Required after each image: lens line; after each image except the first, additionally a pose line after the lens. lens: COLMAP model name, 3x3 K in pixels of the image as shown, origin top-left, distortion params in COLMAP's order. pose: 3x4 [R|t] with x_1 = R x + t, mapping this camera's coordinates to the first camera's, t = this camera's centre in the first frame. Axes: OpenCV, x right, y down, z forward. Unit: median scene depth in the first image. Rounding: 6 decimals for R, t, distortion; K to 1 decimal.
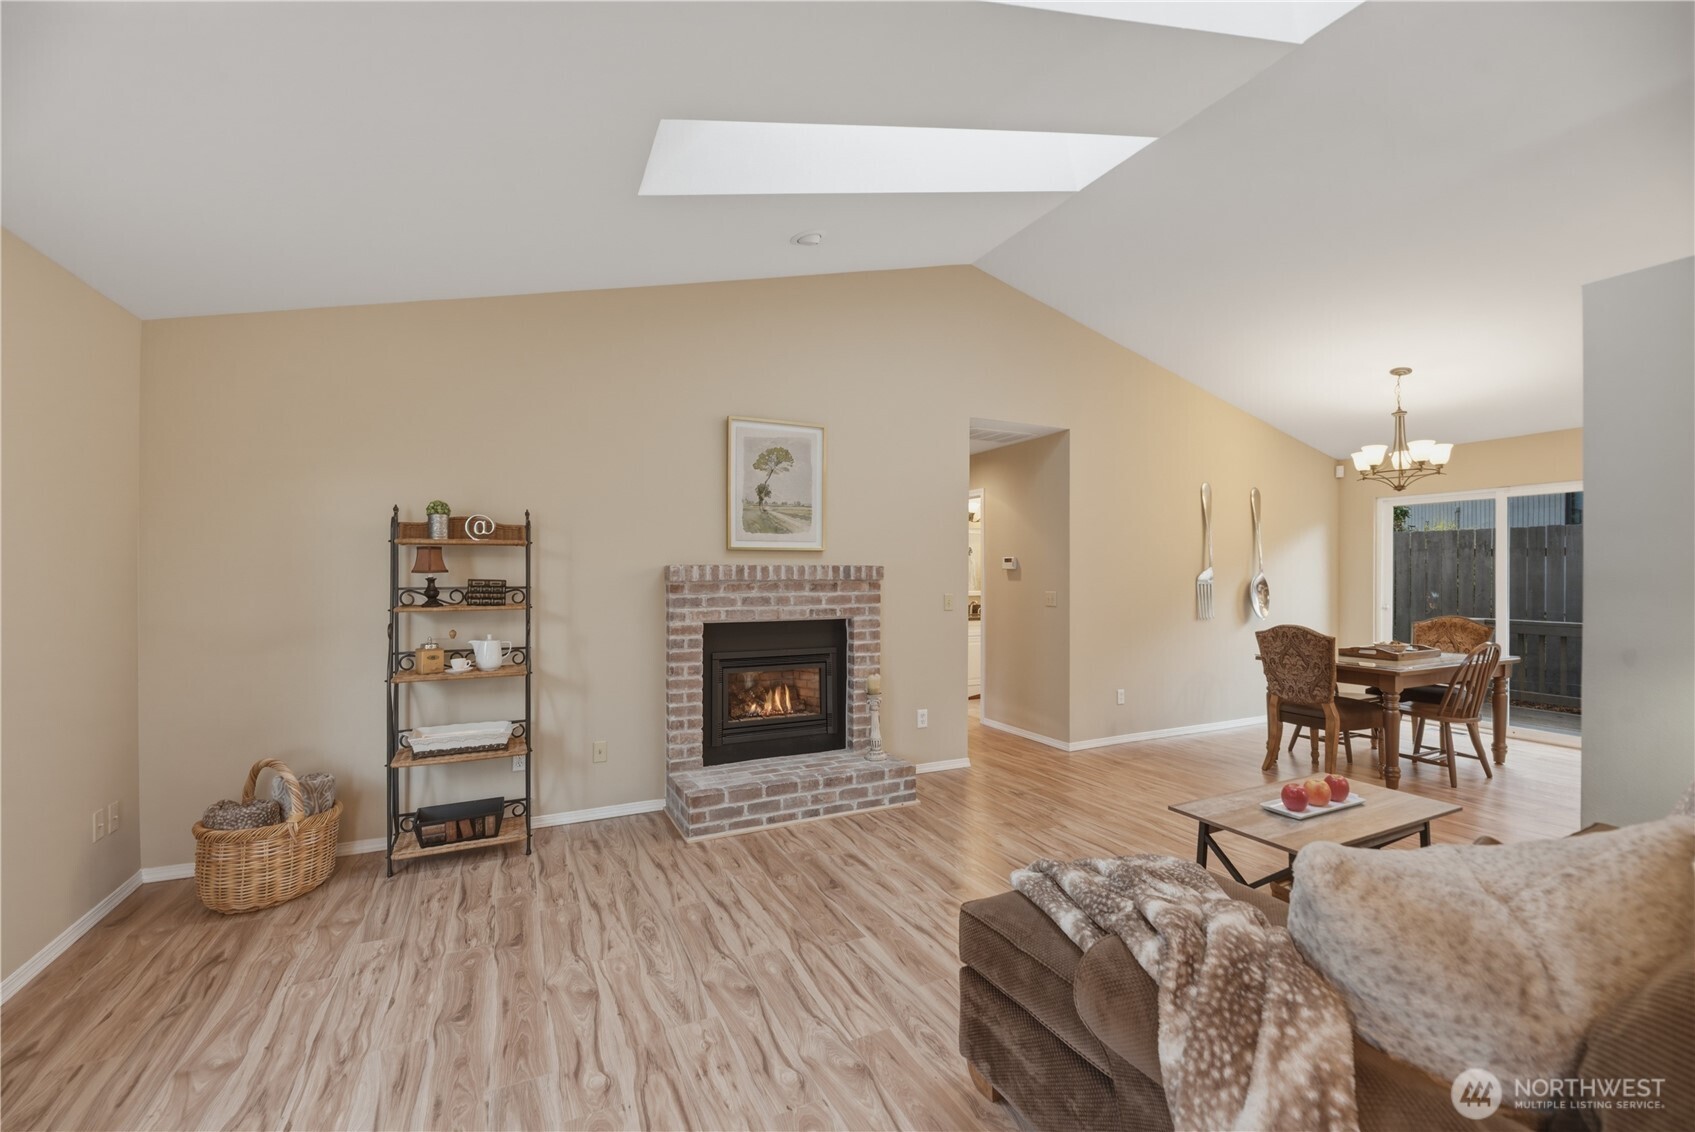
lens RADIAL K [[707.1, 0, 806.7], [0, 707.1, 556.6], [0, 0, 1]] dist [-0.002688, -0.002969]
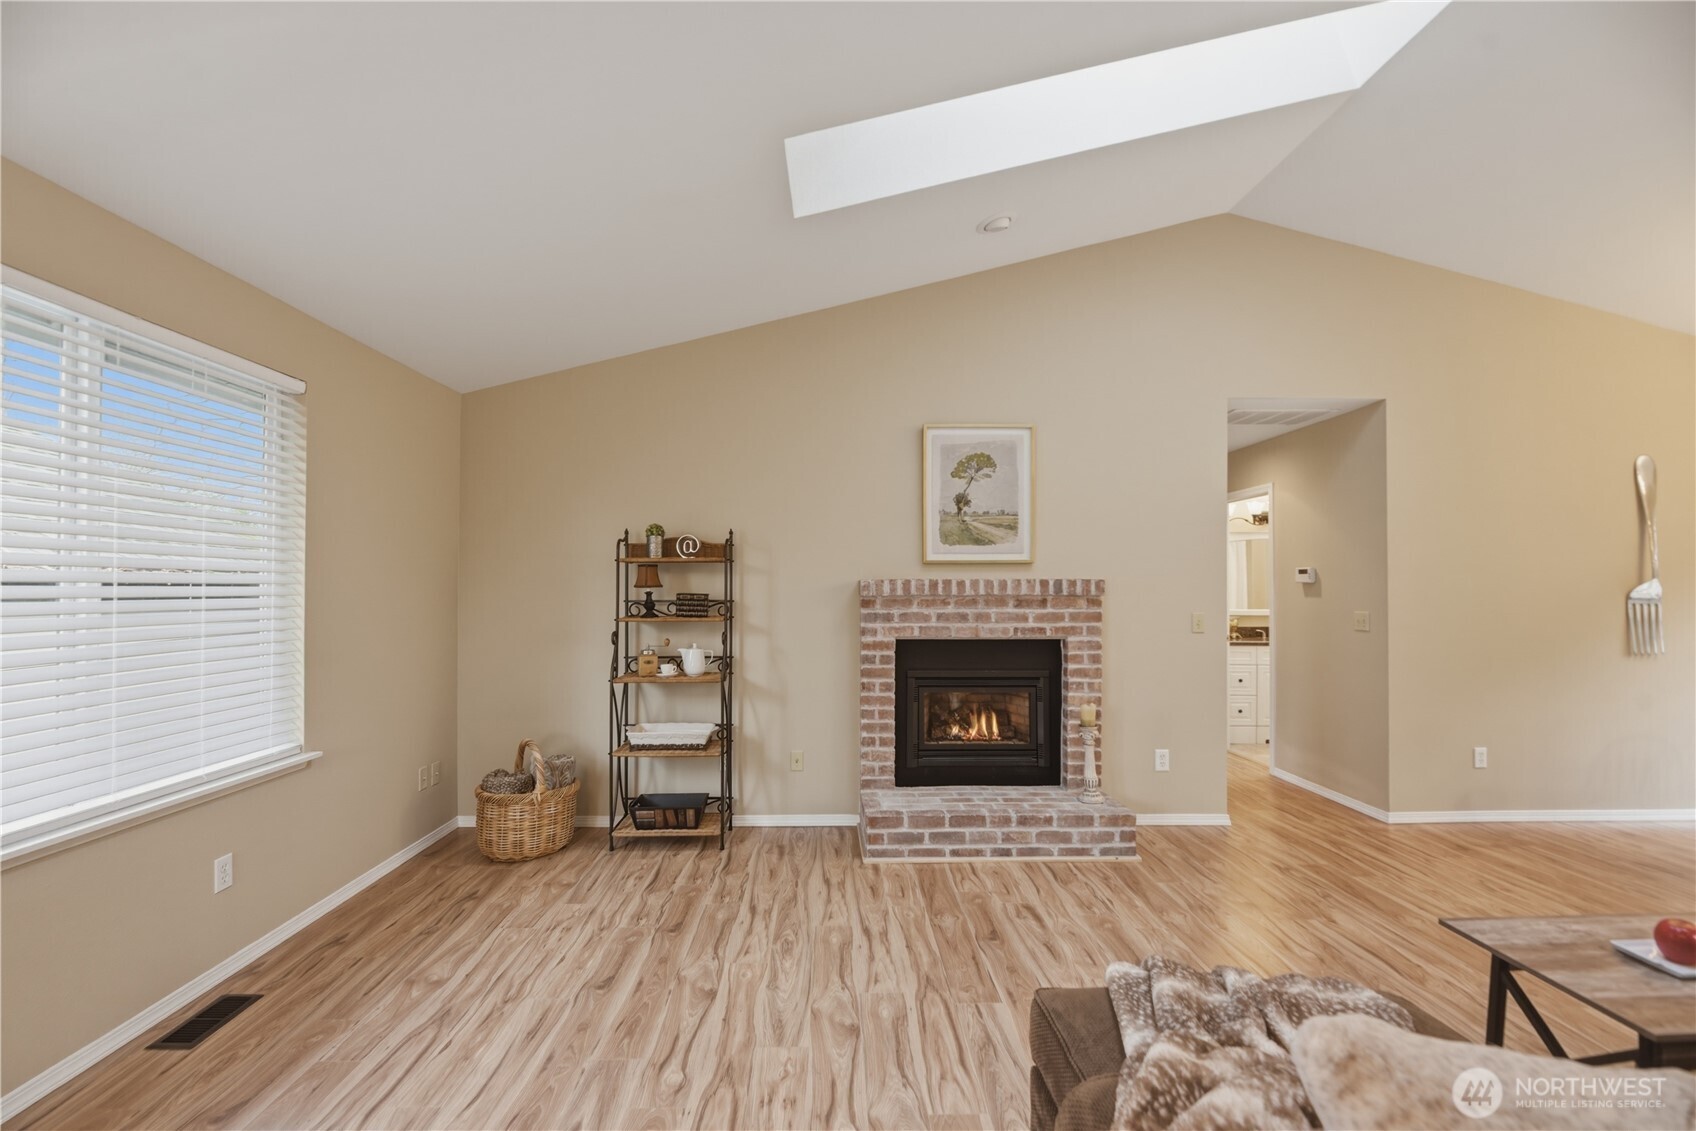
lens RADIAL K [[707.6, 0, 802.6], [0, 707.6, 563.0], [0, 0, 1]] dist [-0.002688, -0.002969]
pose [[0.908705, -0.014572, -0.417184, 0.165941], [0.009857, 0.999861, -0.013454, 0.001420], [0.417322, 0.008114, 0.908722, 0.068292]]
